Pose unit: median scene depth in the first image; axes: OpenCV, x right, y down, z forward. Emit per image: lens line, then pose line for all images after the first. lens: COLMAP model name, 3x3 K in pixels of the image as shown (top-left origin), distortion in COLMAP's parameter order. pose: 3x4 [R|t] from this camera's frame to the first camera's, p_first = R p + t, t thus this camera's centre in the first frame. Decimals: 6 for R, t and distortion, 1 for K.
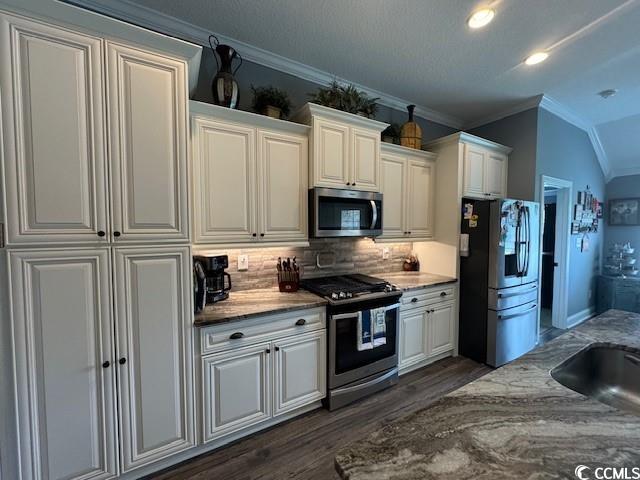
lens RADIAL K [[254.9, 0, 320.0], [0, 254.9, 240.0], [0, 0, 1]] dist [-0.001161, 0.000044]
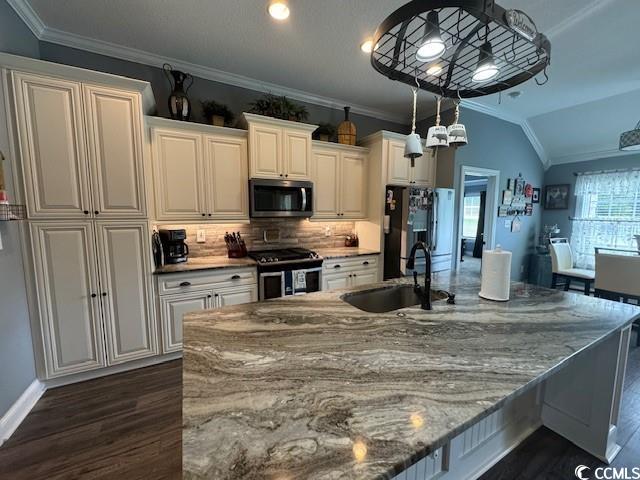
lens RADIAL K [[254.9, 0, 320.0], [0, 254.9, 240.0], [0, 0, 1]] dist [-0.001161, 0.000044]
pose [[0.999622, 0.003816, -0.027209, 0.337703], [-0.002177, 0.998196, 0.060008, 0.027029], [0.027388, -0.059926, 0.997827, -0.289310]]
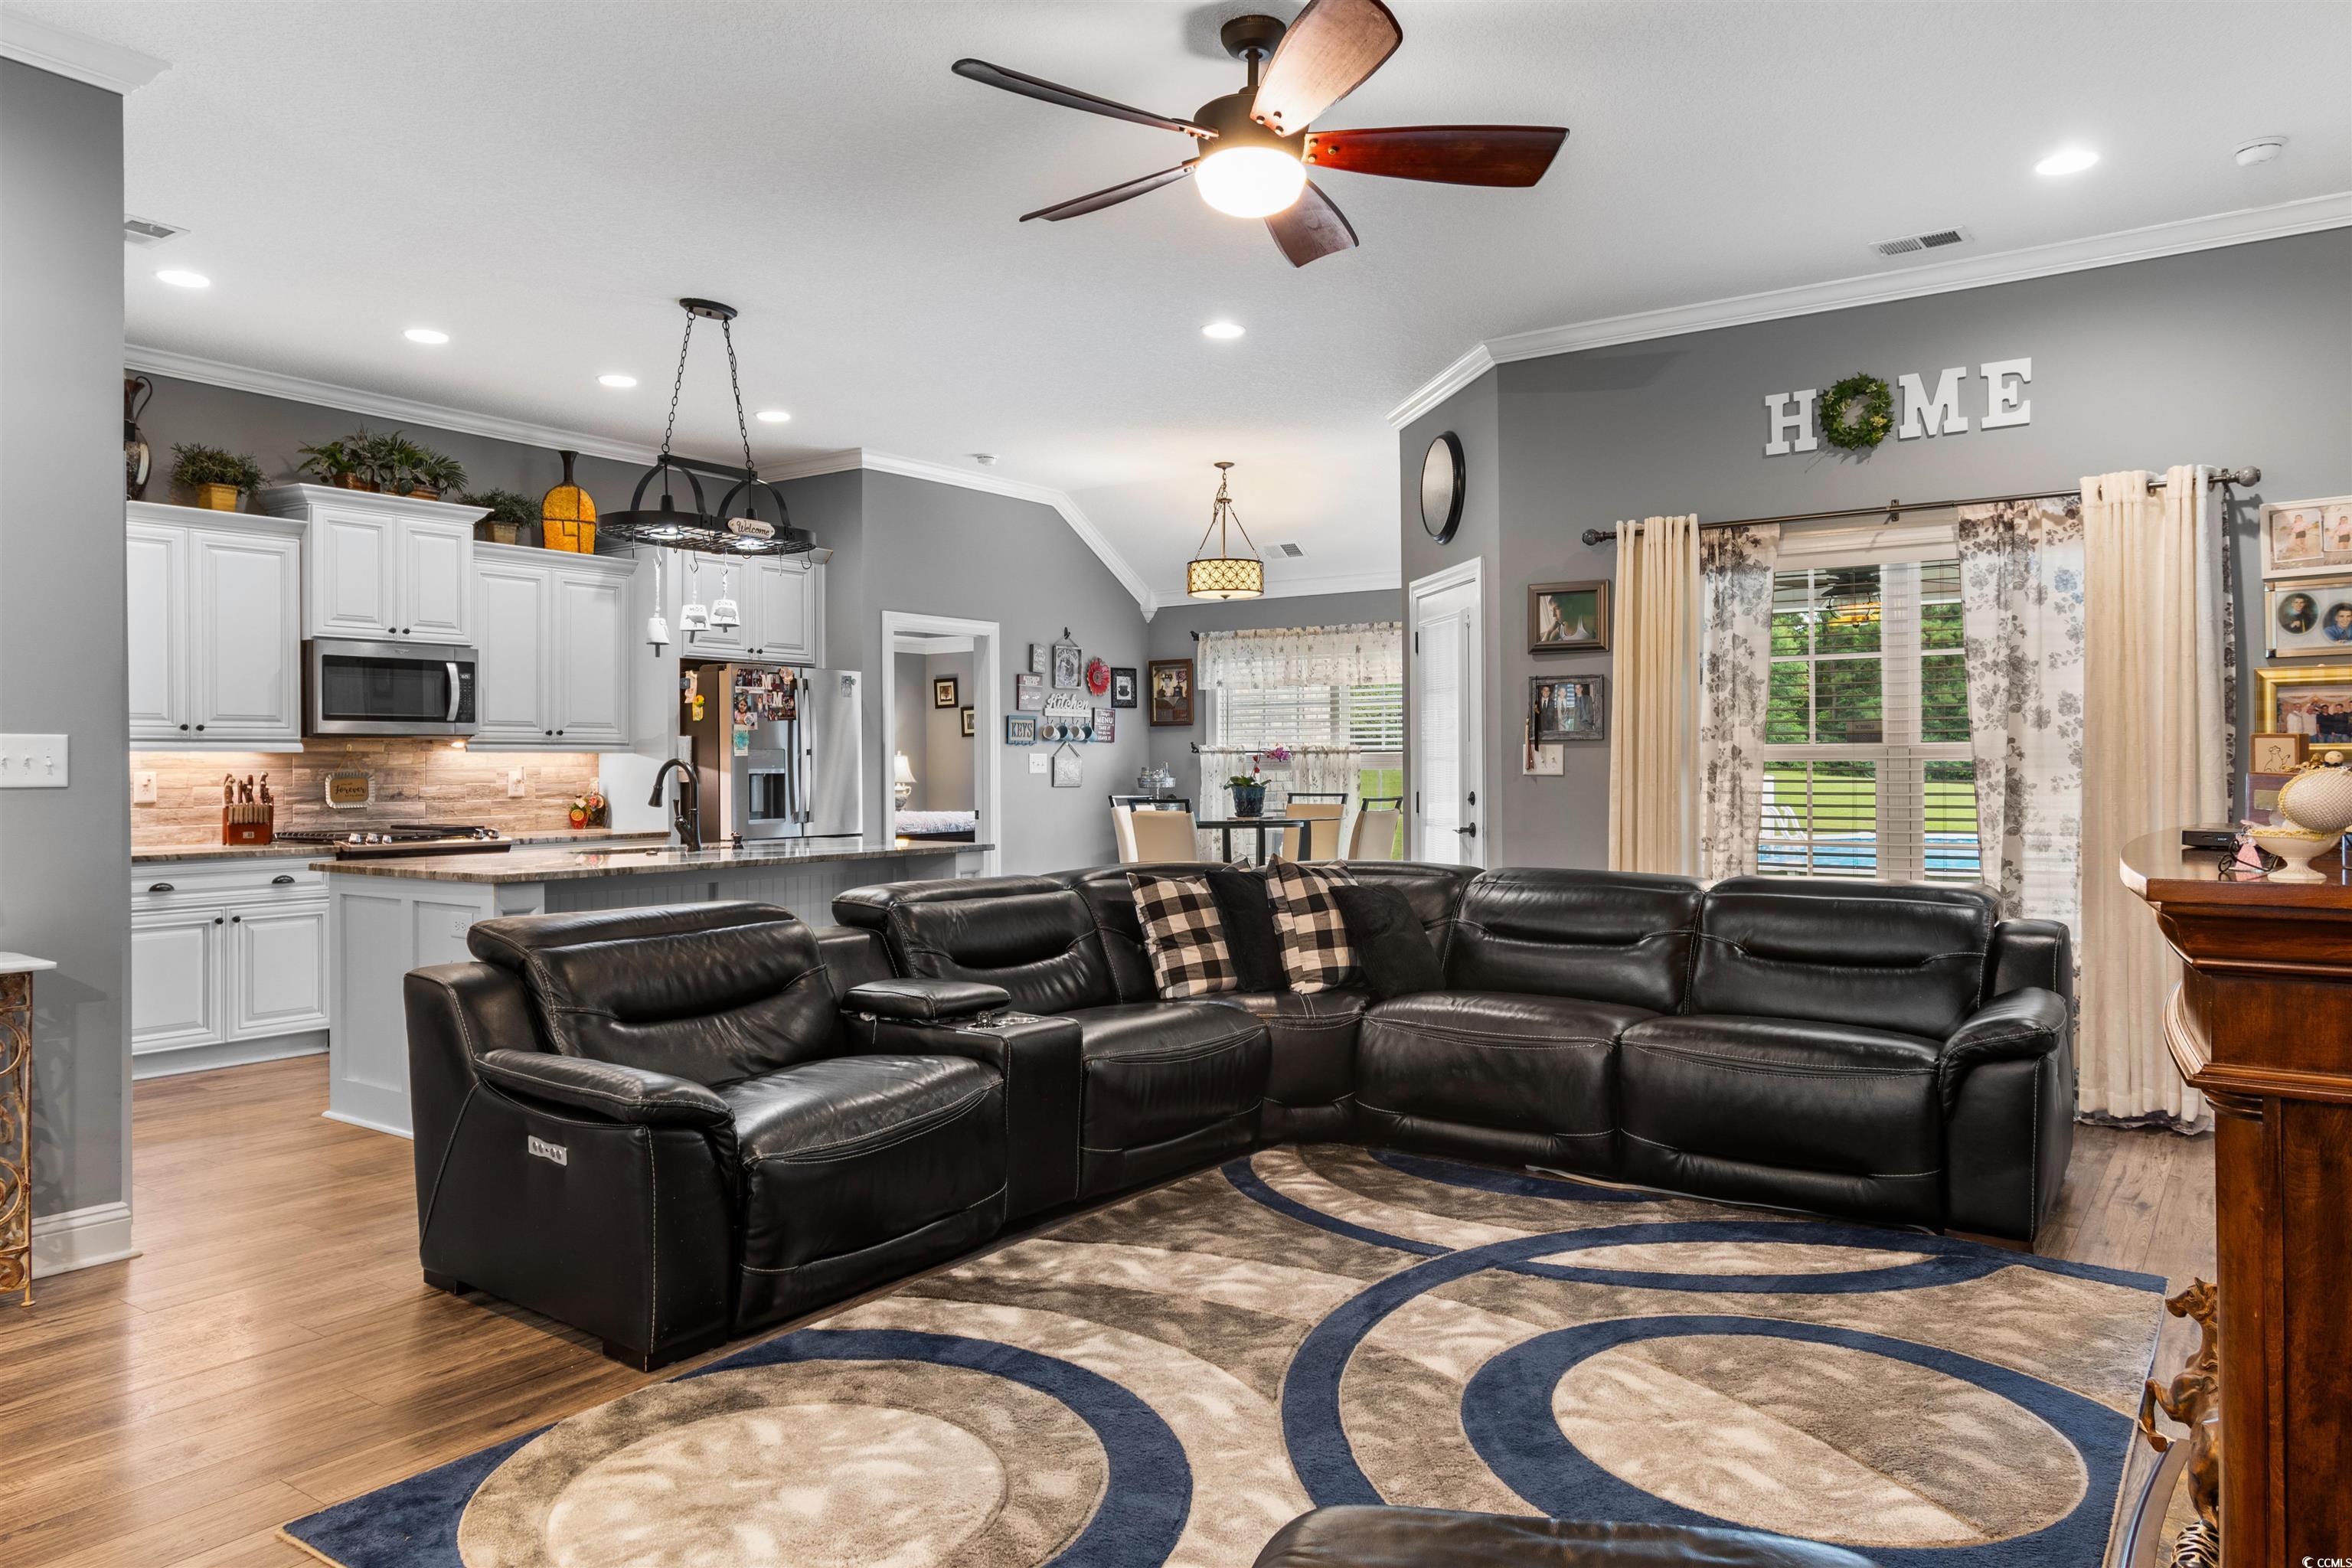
lens RADIAL K [[1546.9, 0, 1182.6], [0, 1546.9, 759.8], [0, 0, 1]] dist [-0.003285, -0.002666]
pose [[0.901791, -0.004791, 0.432145, 0.195871], [0.026775, 0.998637, -0.044801, 0.211494], [-0.431341, 0.051972, 0.900691, -2.381955]]
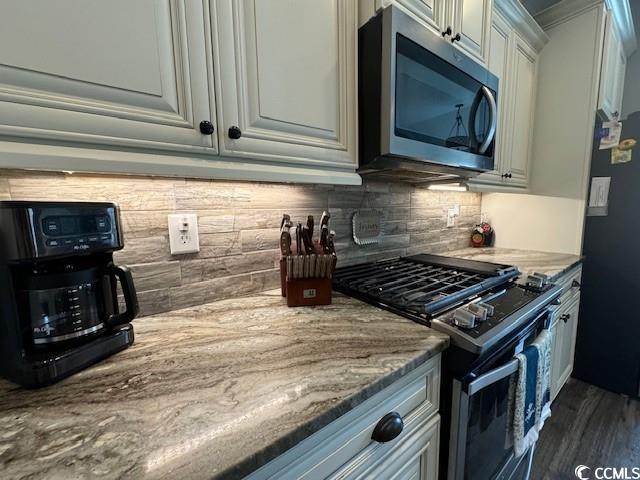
lens RADIAL K [[254.9, 0, 320.0], [0, 254.9, 240.0], [0, 0, 1]] dist [-0.001161, 0.000044]
pose [[0.994481, -0.032466, 0.099770, -0.138772], [0.025291, 0.997058, 0.072360, 0.072648], [-0.101826, -0.069437, 0.992376, 0.594056]]
